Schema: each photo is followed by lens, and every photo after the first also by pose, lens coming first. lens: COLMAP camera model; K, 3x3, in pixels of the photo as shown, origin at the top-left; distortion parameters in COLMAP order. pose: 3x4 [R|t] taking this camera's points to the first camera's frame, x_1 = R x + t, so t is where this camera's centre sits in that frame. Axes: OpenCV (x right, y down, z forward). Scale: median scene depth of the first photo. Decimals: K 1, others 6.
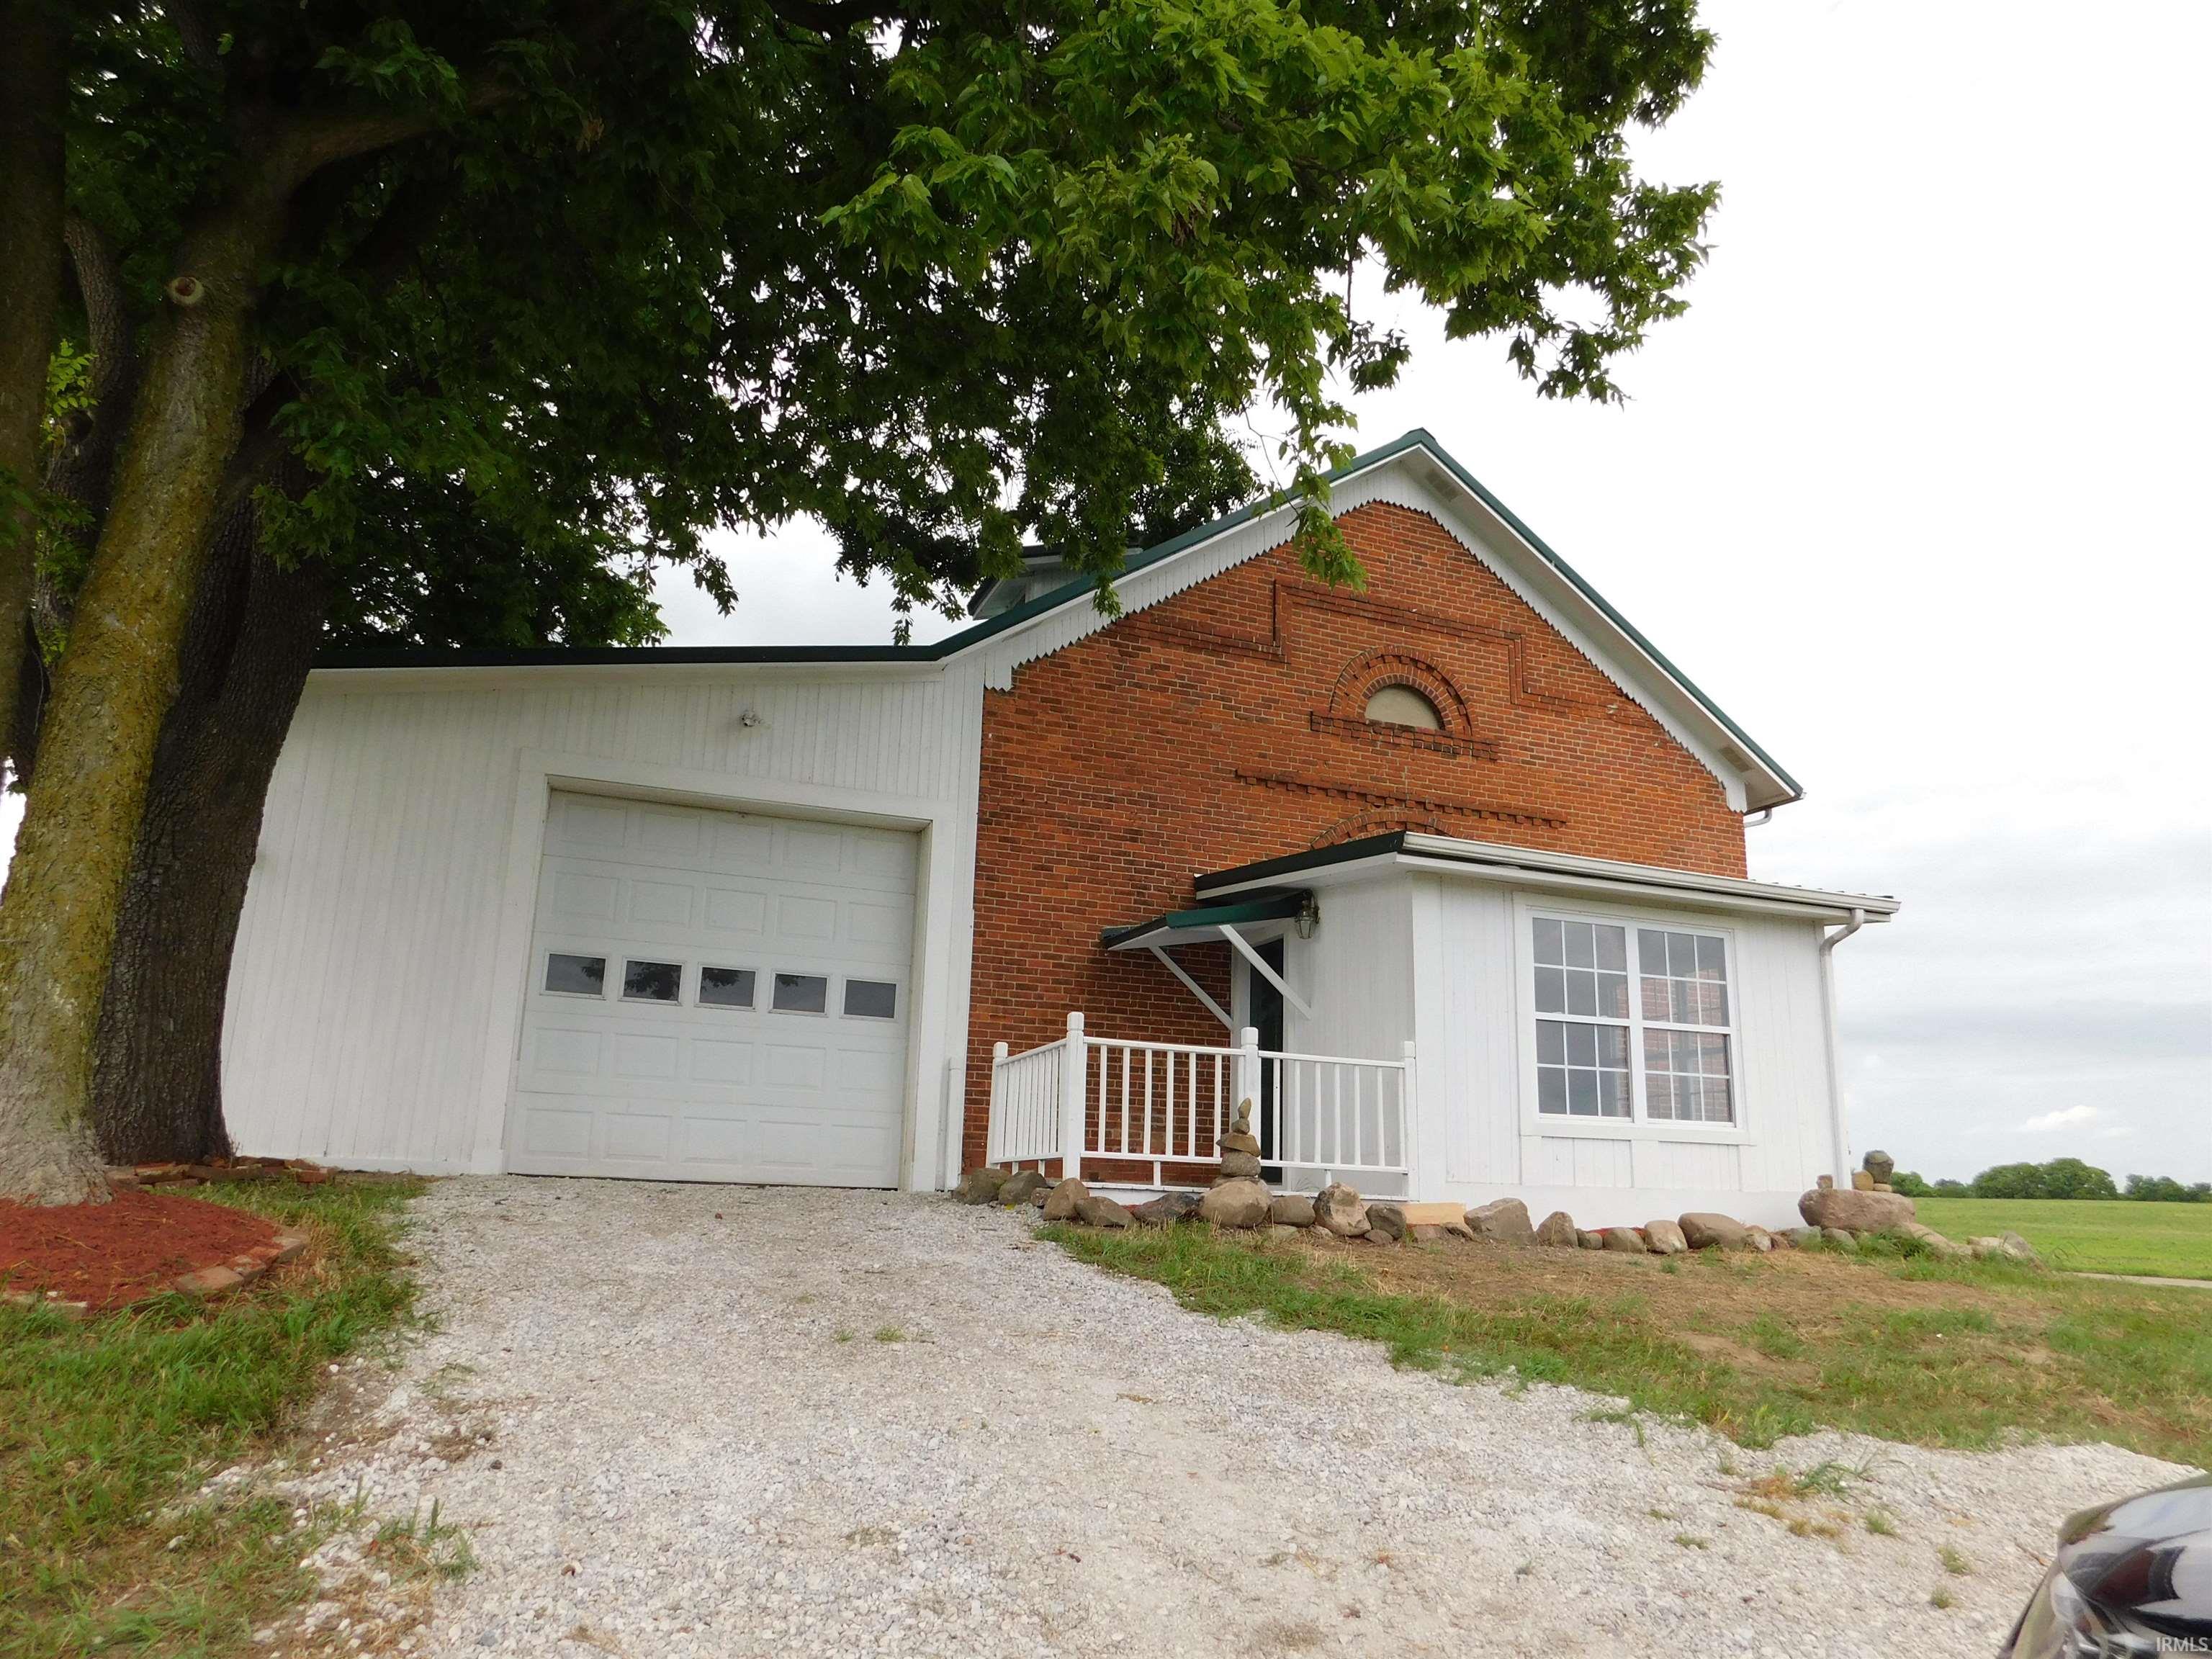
lens RADIAL K [[1467.7, 0, 1106.0], [0, 1467.7, 829.5], [0, 0, 1]] dist [-0.065592, 0.052848]
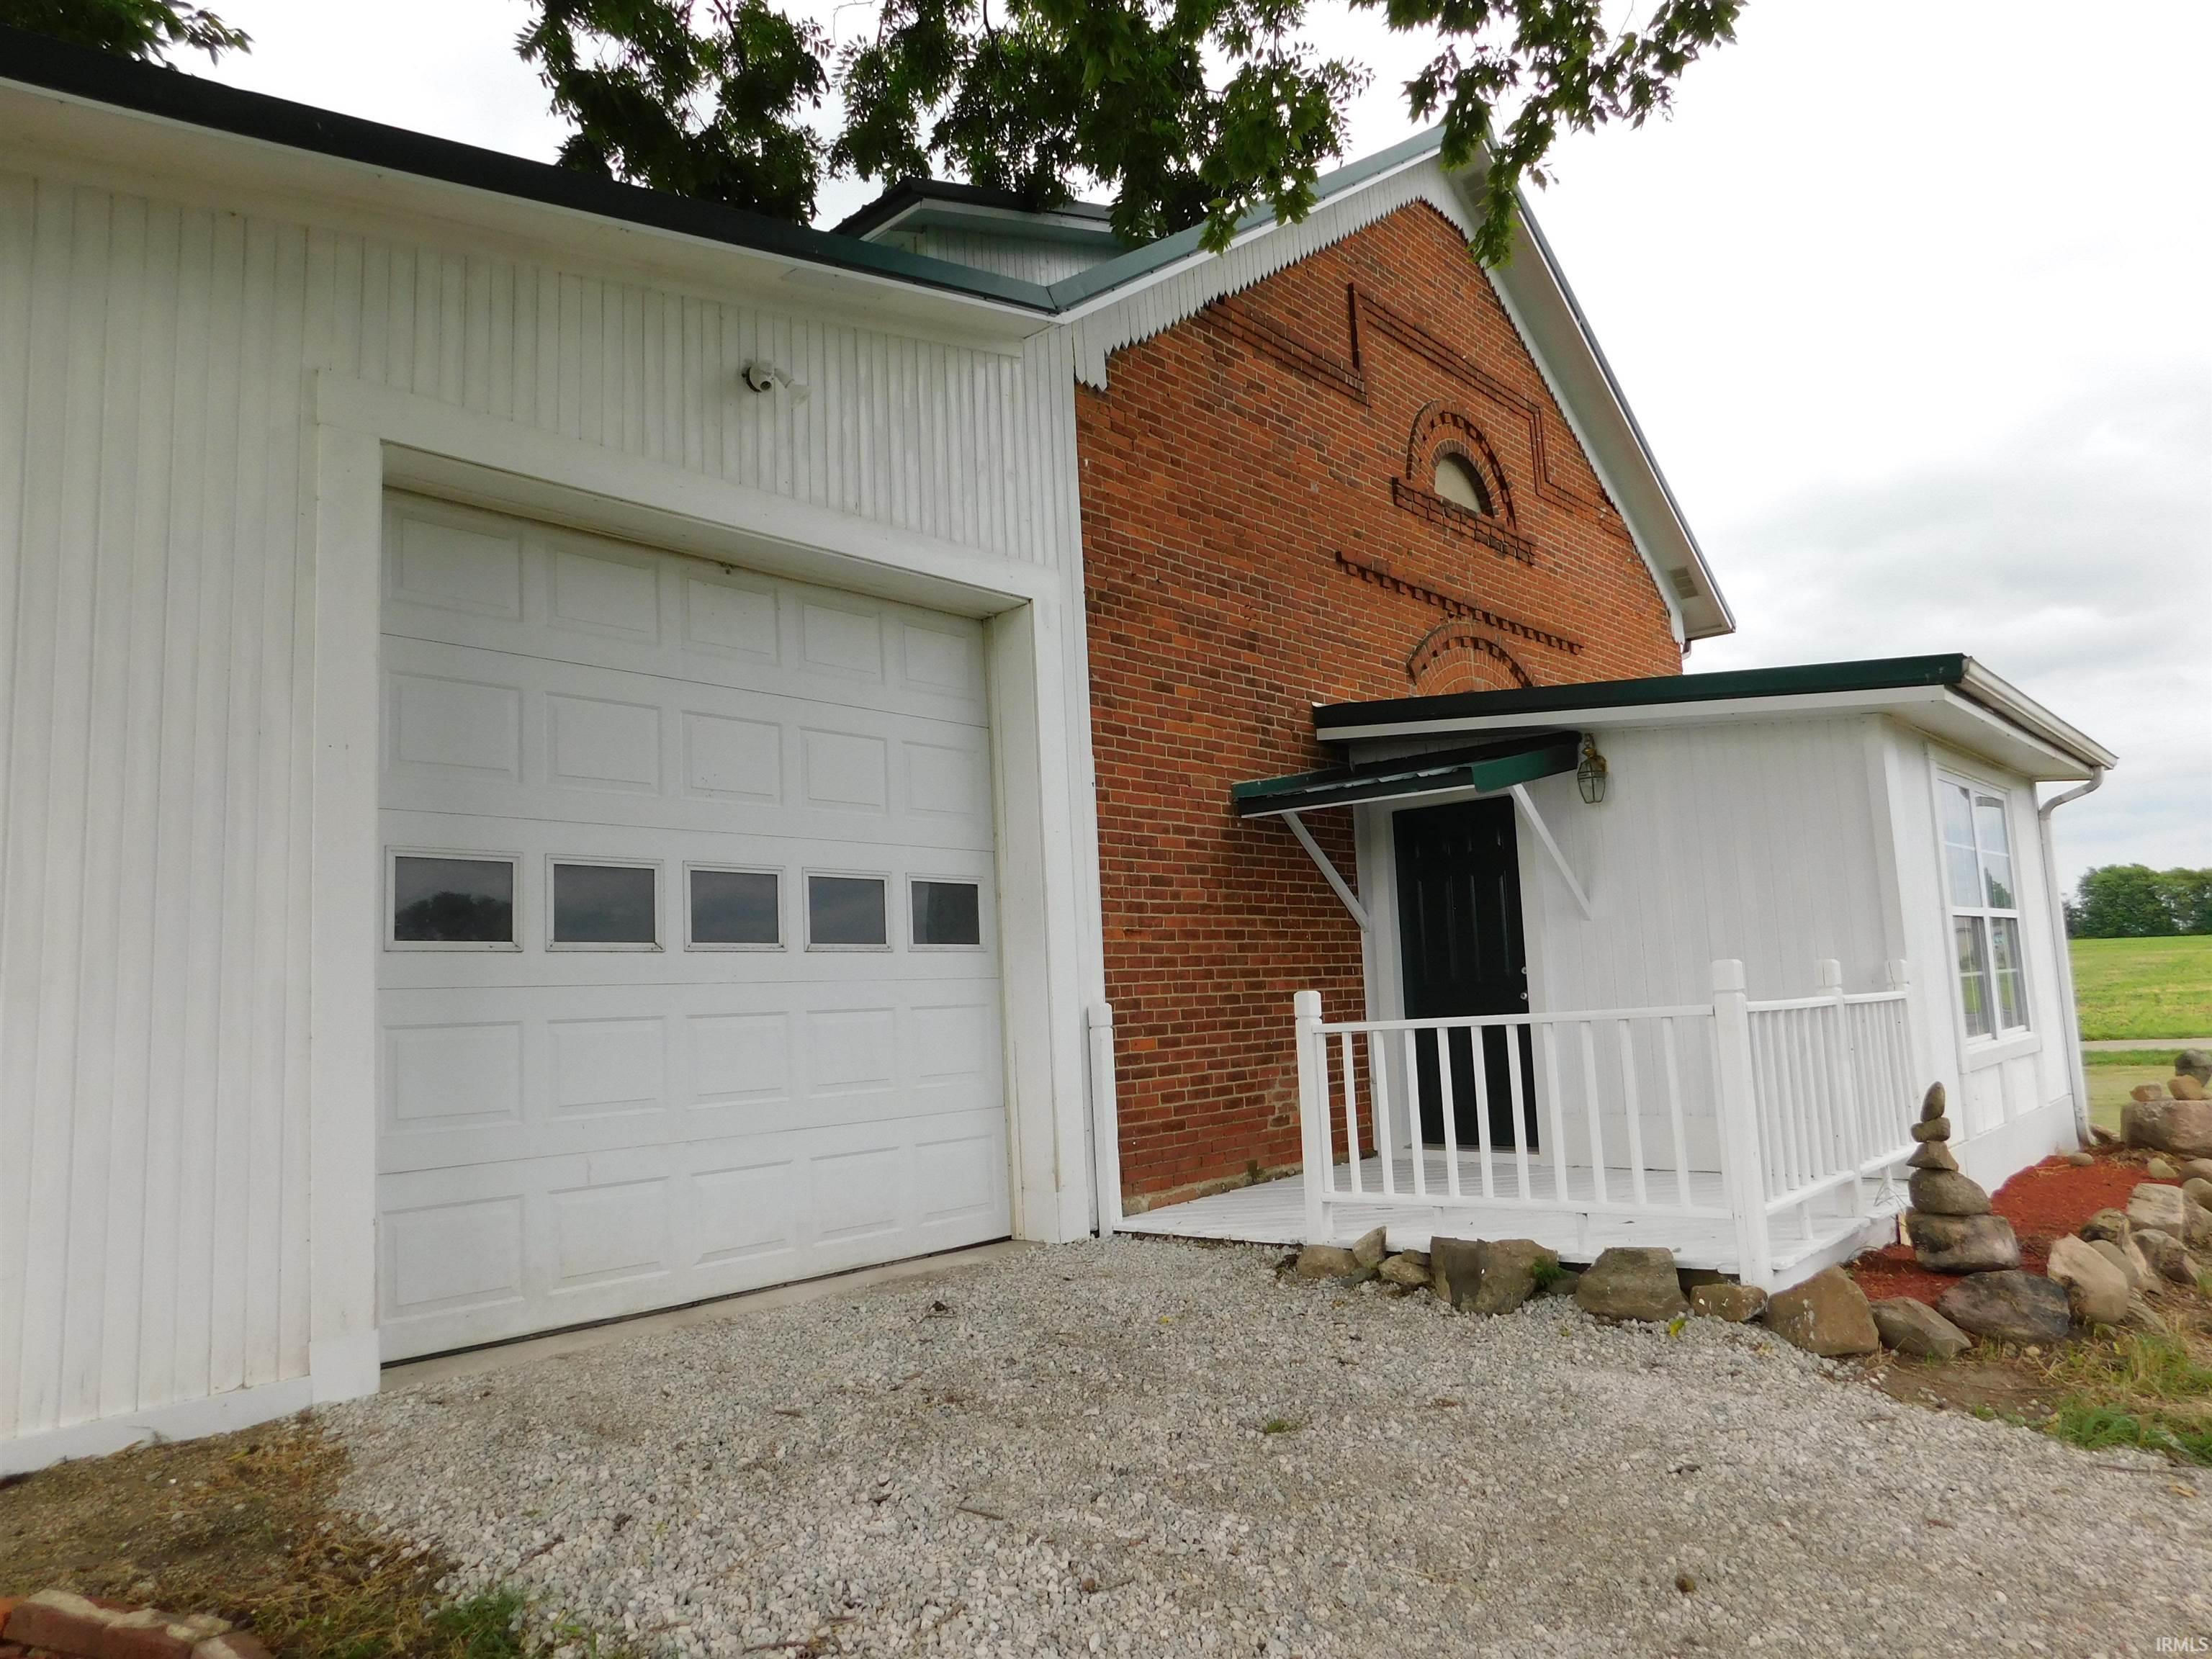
lens RADIAL K [[1467.7, 0, 1106.0], [0, 1467.7, 829.5], [0, 0, 1]] dist [-0.065592, 0.052848]
pose [[0.888711, -0.017348, 0.458140, -0.345074], [-0.037786, 0.993112, 0.110904, 0.017814], [-0.456908, -0.115873, 0.881934, 0.453363]]
